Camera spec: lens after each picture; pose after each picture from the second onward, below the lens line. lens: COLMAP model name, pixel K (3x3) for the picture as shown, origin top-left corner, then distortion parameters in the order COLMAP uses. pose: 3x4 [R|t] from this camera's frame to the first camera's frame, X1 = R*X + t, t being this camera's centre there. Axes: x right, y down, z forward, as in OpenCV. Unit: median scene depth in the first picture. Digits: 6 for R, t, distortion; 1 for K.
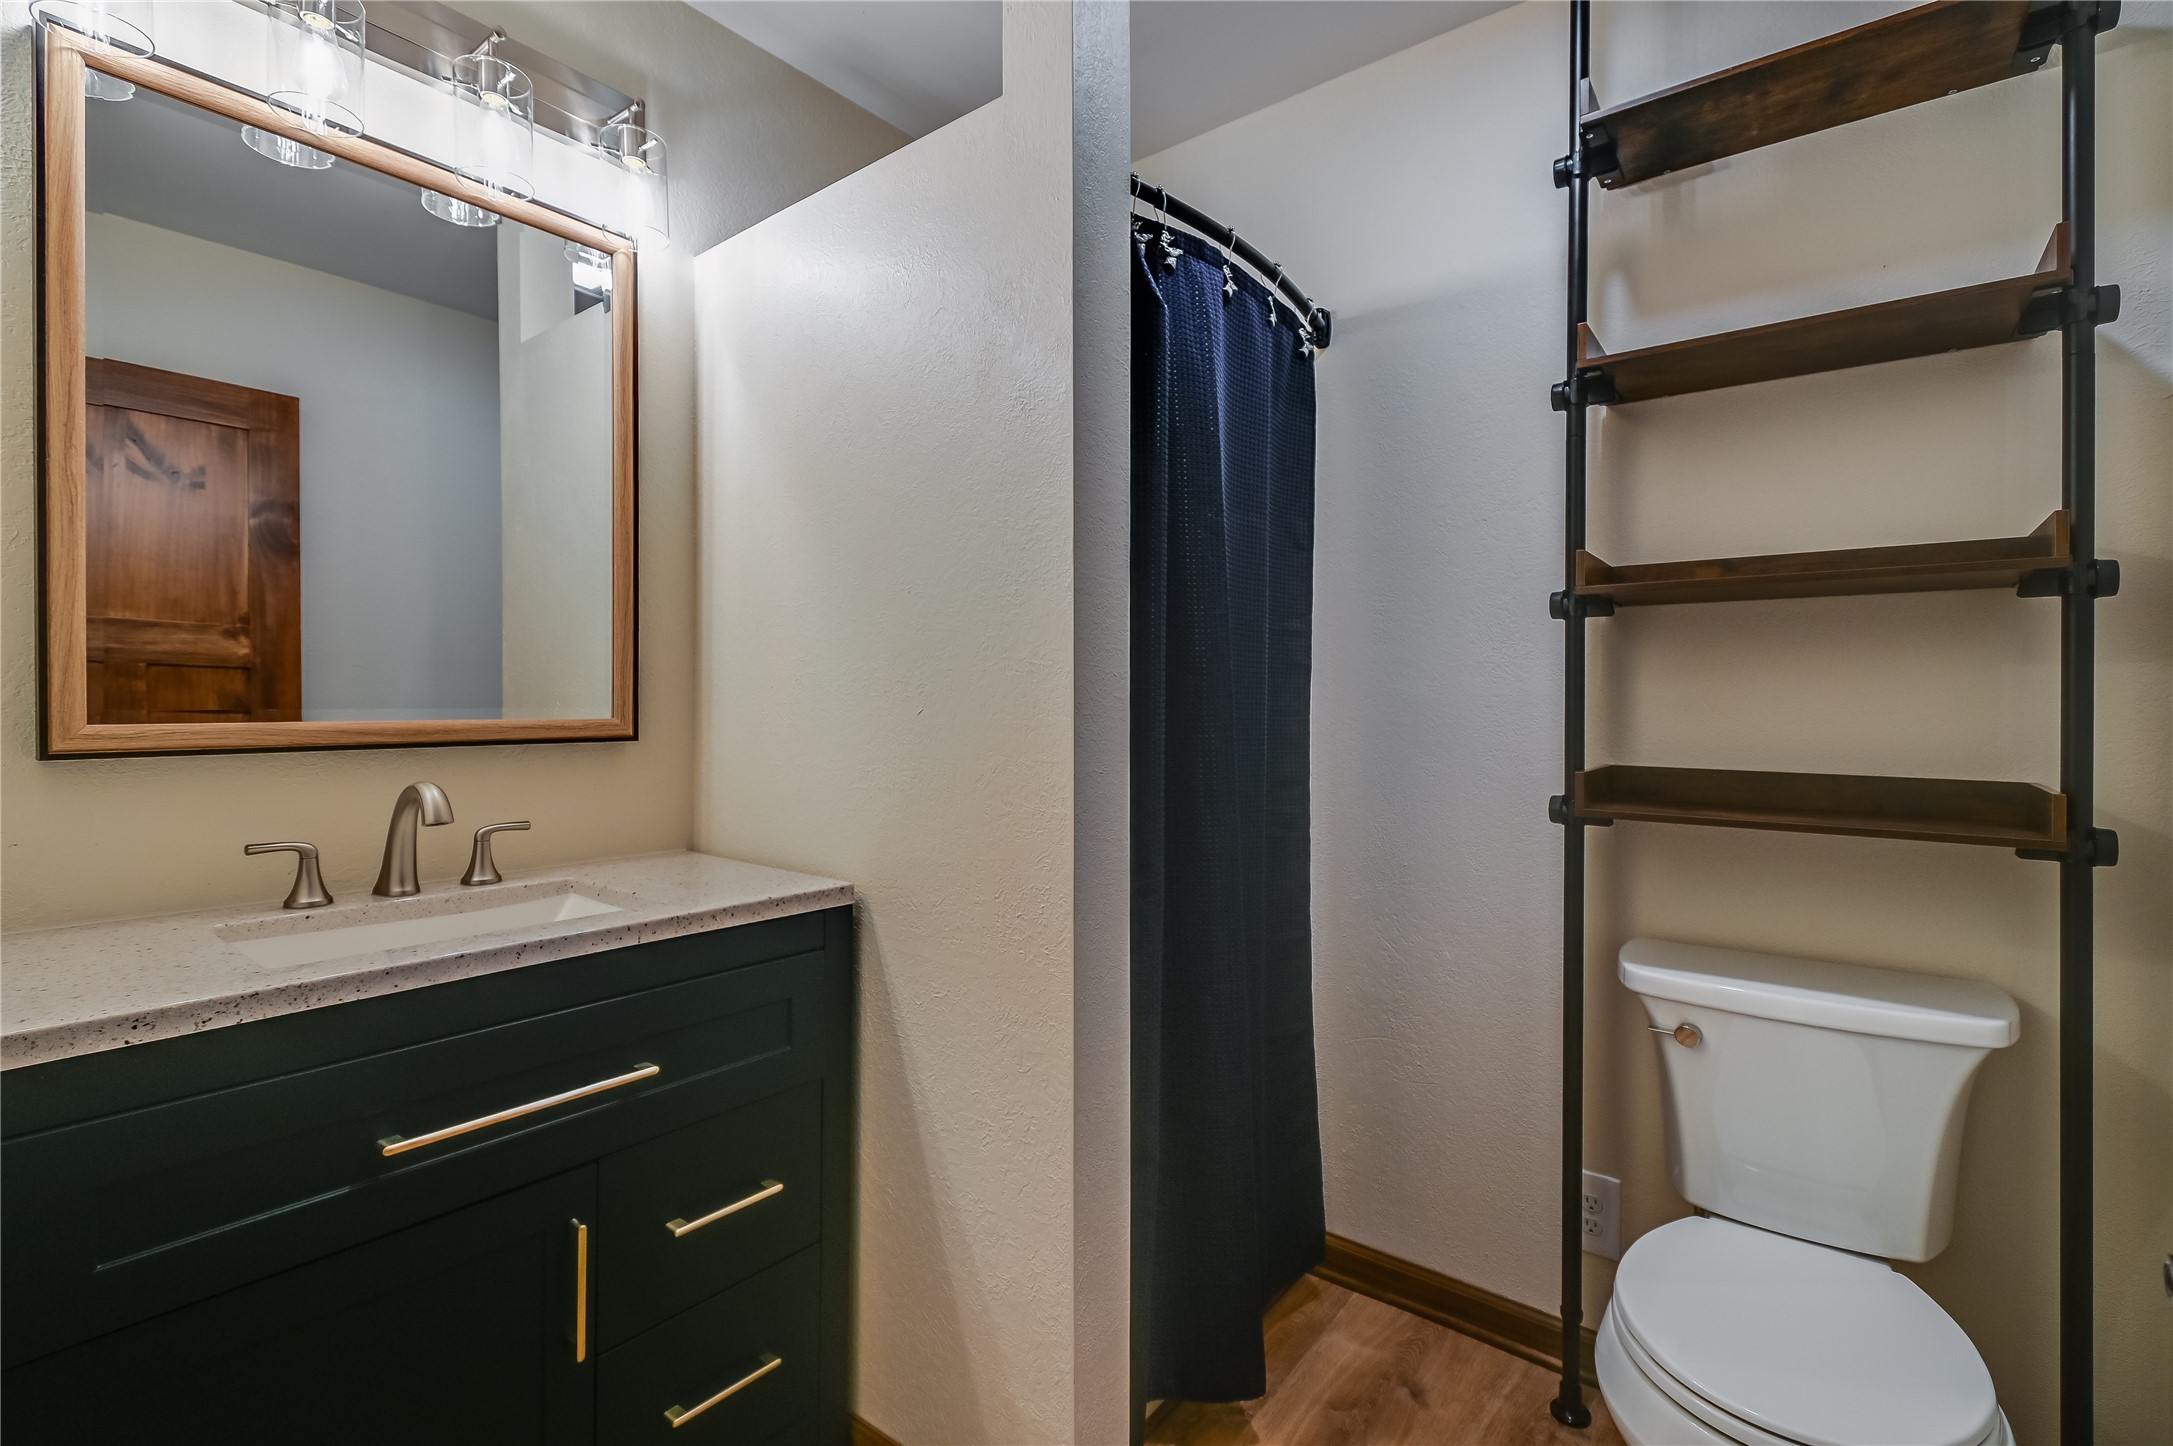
lens RADIAL K [[949.4, 0, 1071.8], [0, 949.4, 699.4], [0, 0, 1]] dist [0.007899, -0.005632]
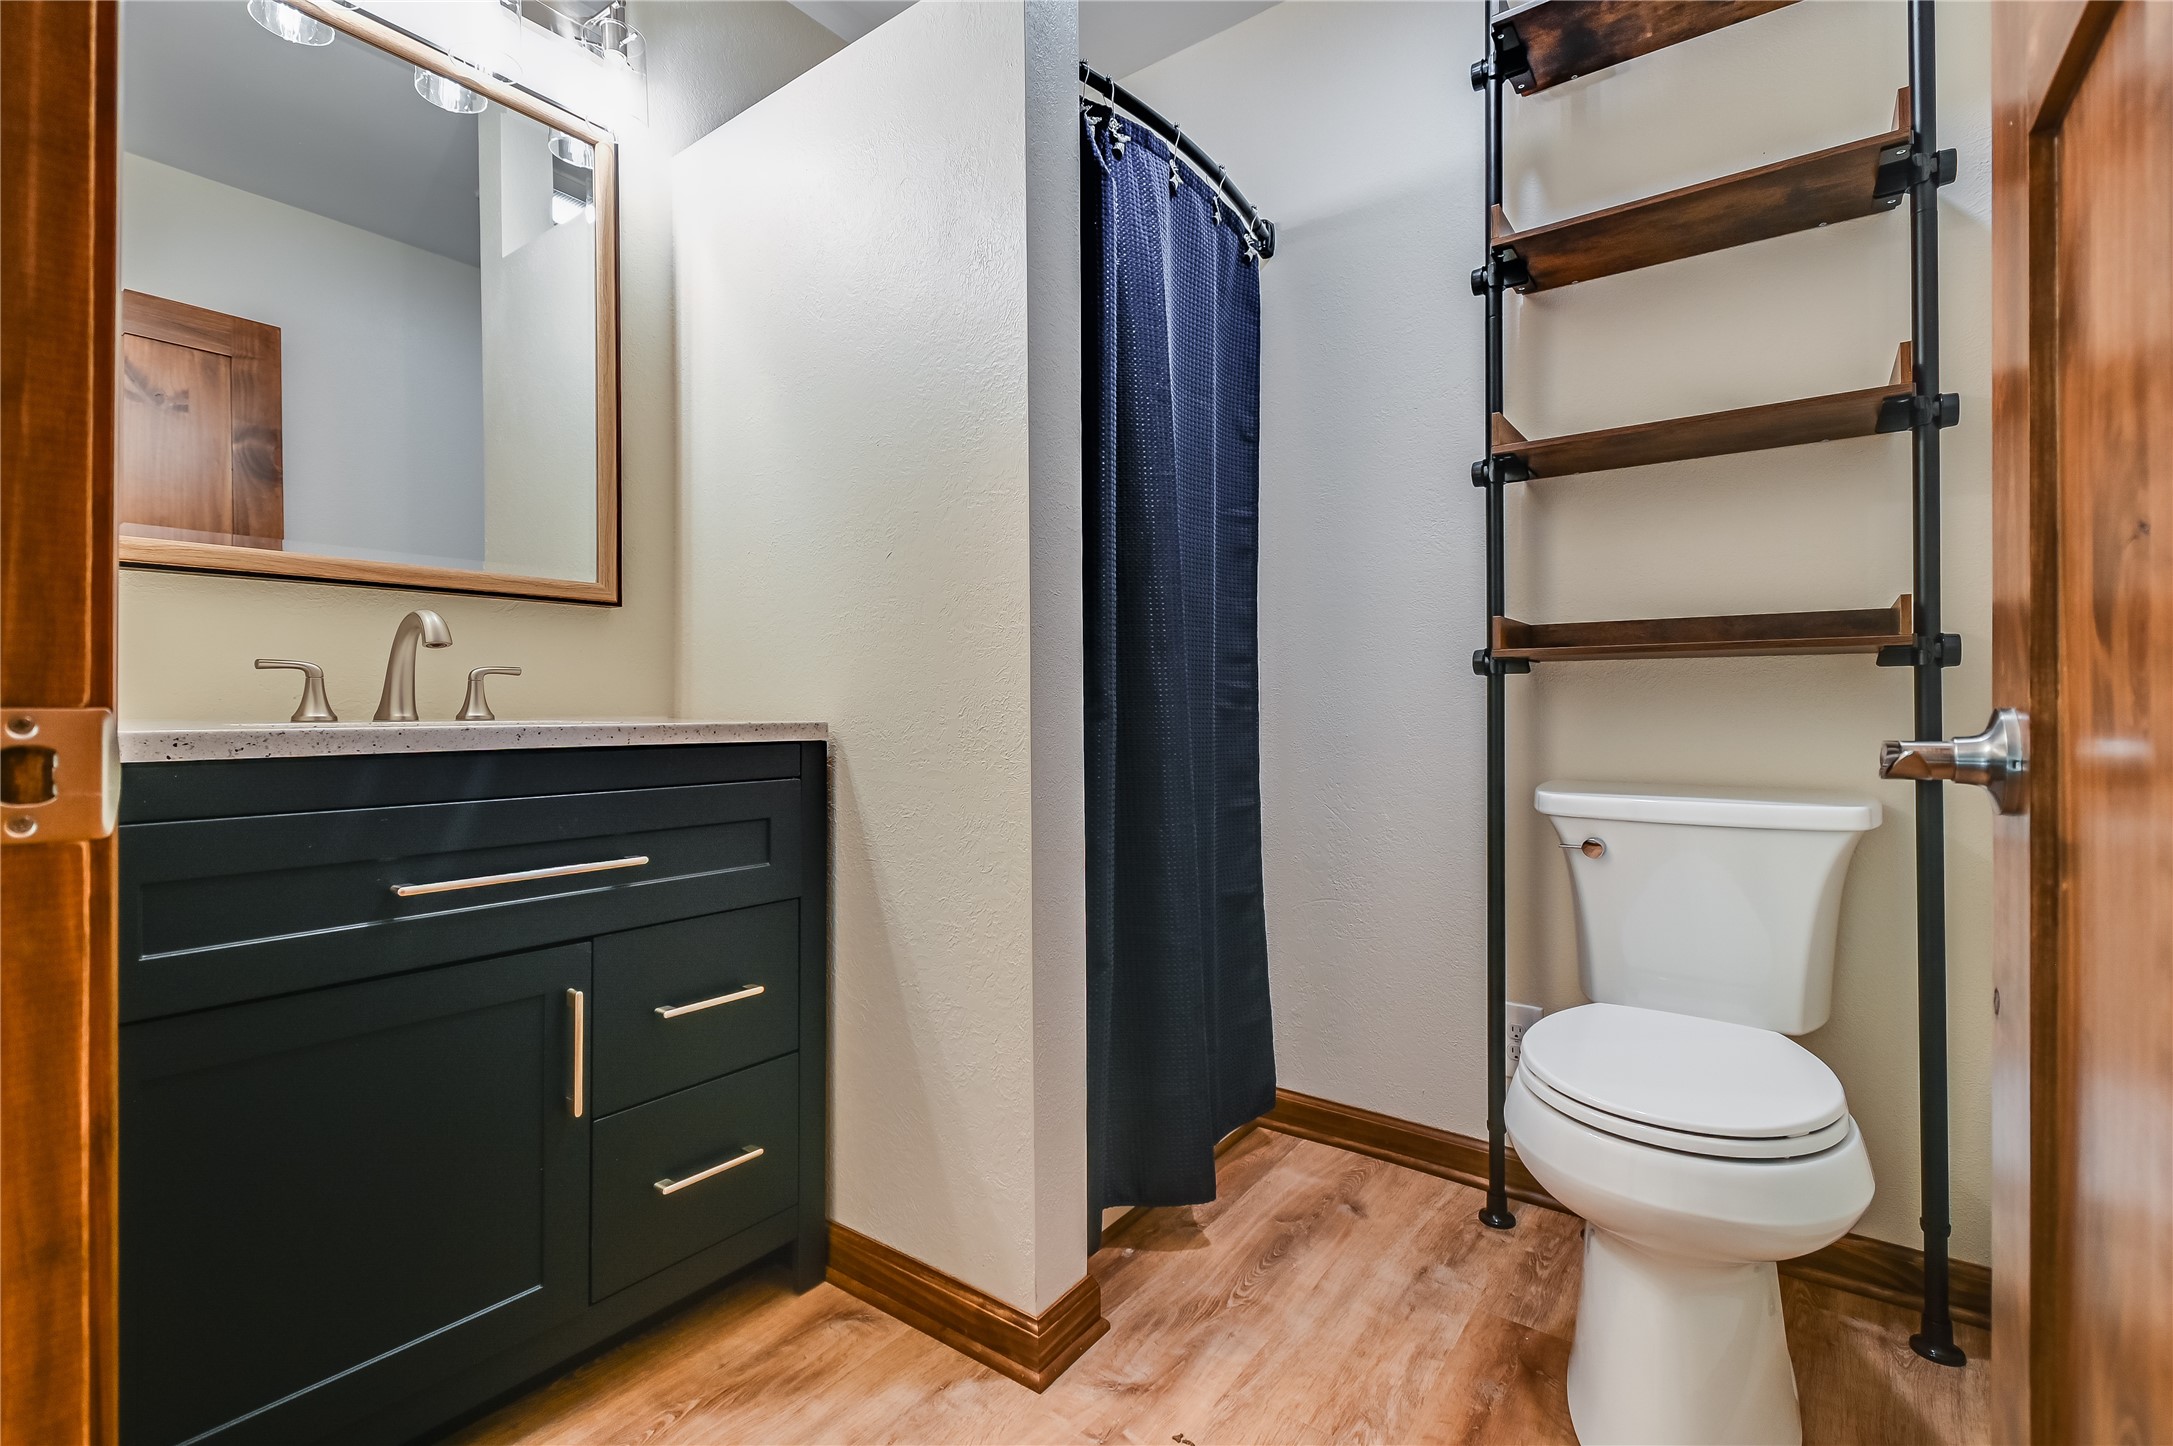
lens RADIAL K [[949.4, 0, 1071.8], [0, 949.4, 707.8], [0, 0, 1]] dist [0.007899, -0.005632]
pose [[0.999650, -0.007491, 0.025365, 0.017389], [0.007571, 0.999967, -0.003058, 0.171966], [-0.025341, 0.003249, 0.999674, -0.074461]]
